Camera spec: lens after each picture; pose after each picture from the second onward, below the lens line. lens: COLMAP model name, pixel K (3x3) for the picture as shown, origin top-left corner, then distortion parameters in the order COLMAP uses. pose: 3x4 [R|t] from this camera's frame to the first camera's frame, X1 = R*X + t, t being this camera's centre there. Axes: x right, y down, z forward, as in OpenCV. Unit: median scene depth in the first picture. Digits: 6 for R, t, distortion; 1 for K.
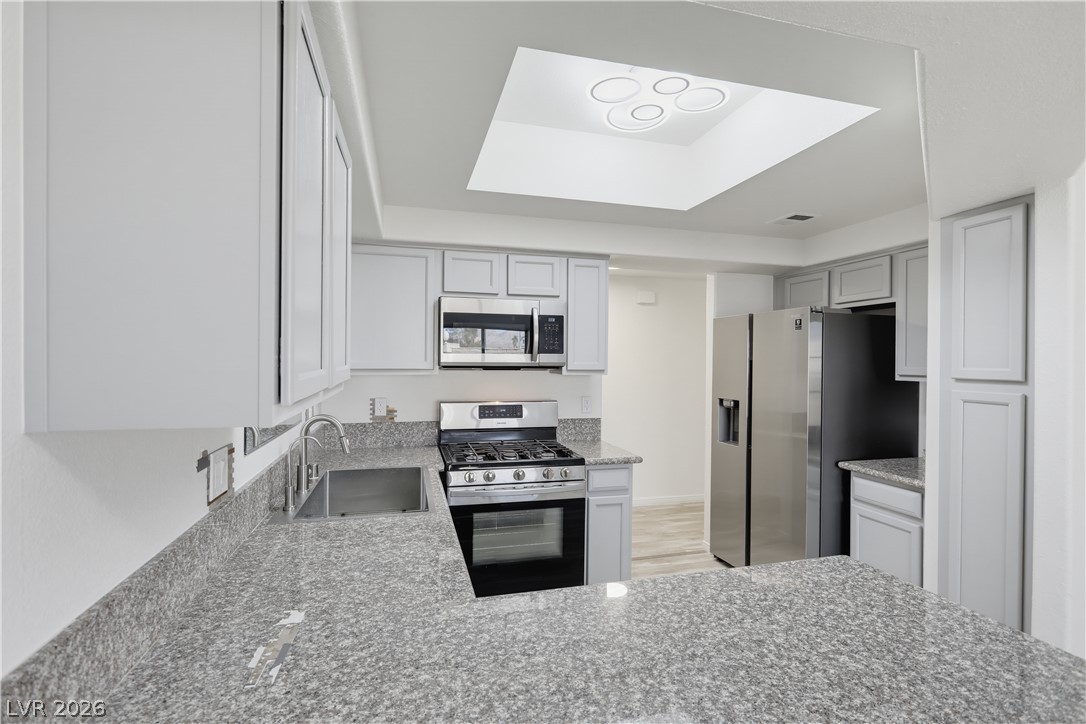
lens RADIAL K [[510.6, 0, 545.1], [0, 510.6, 365.1], [0, 0, 1]] dist [-0.004974, 0.003309]
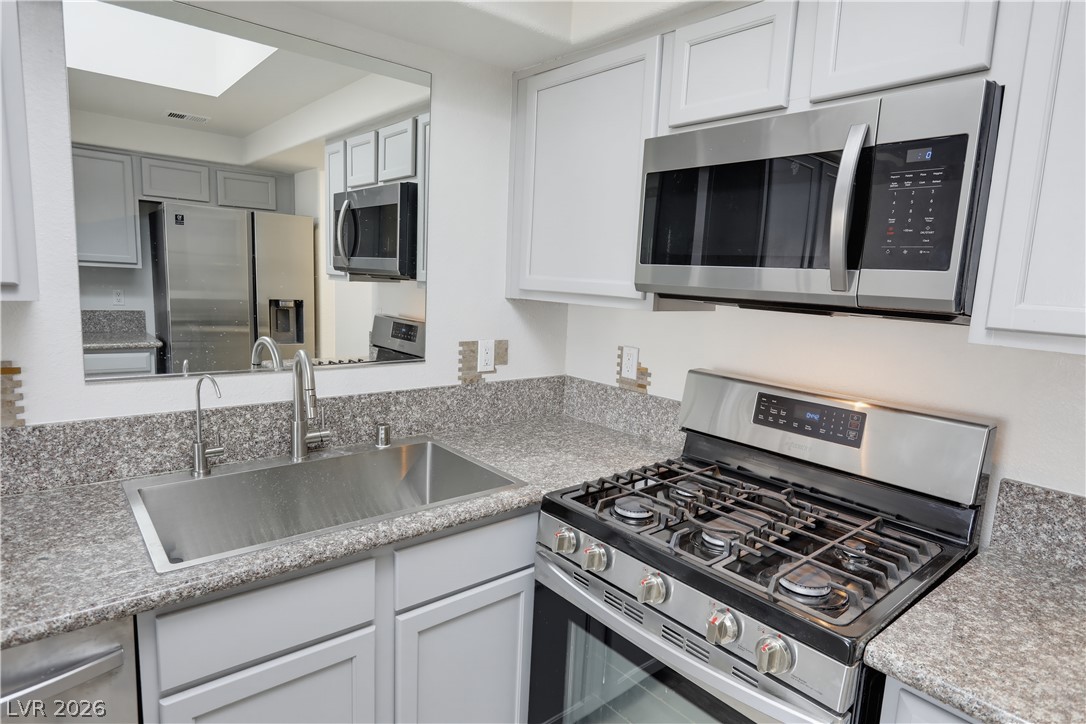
lens RADIAL K [[607.6, 0, 545.7], [0, 607.6, 363.0], [0, 0, 1]] dist [-0.011019, 0.000107]
pose [[0.422521, 0.143085, -0.894988, 0.249076], [-0.054003, 0.989680, 0.132729, -0.003156], [0.904743, -0.007749, 0.425888, 0.631886]]
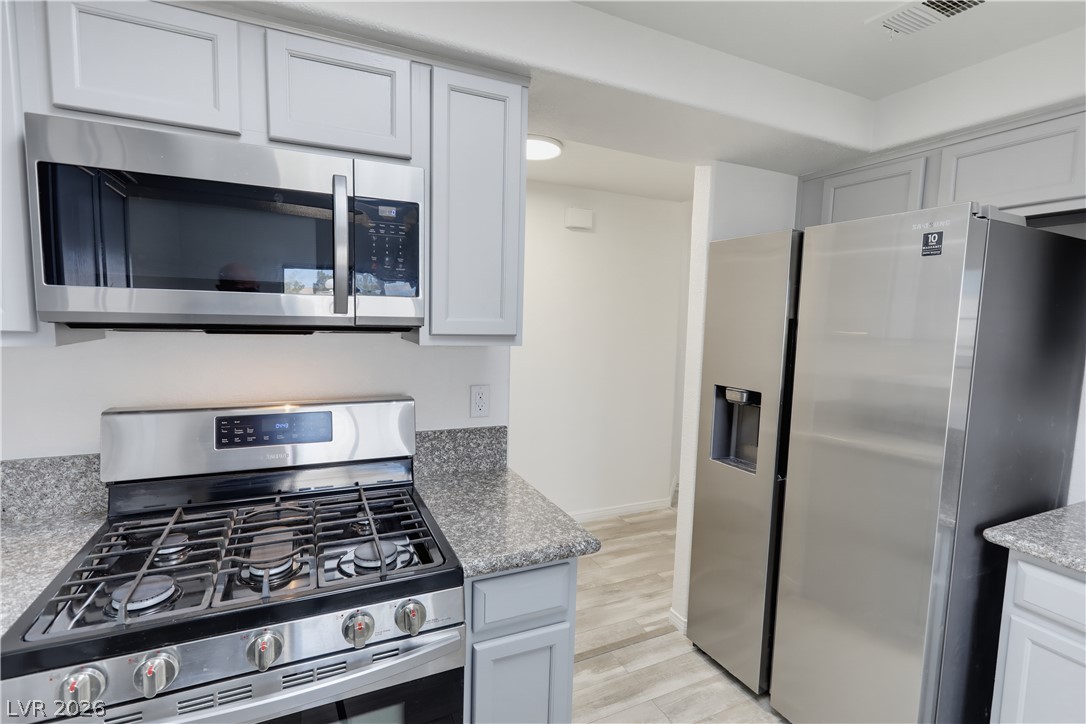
lens RADIAL K [[510.6, 0, 544.4], [0, 510.6, 364.8], [0, 0, 1]] dist [-0.004974, 0.003309]
pose [[0.984798, 0.000274, 0.173704, 0.063544], [-0.016270, 0.995748, 0.090666, -0.006278], [-0.172941, -0.092114, 0.980615, 0.555572]]
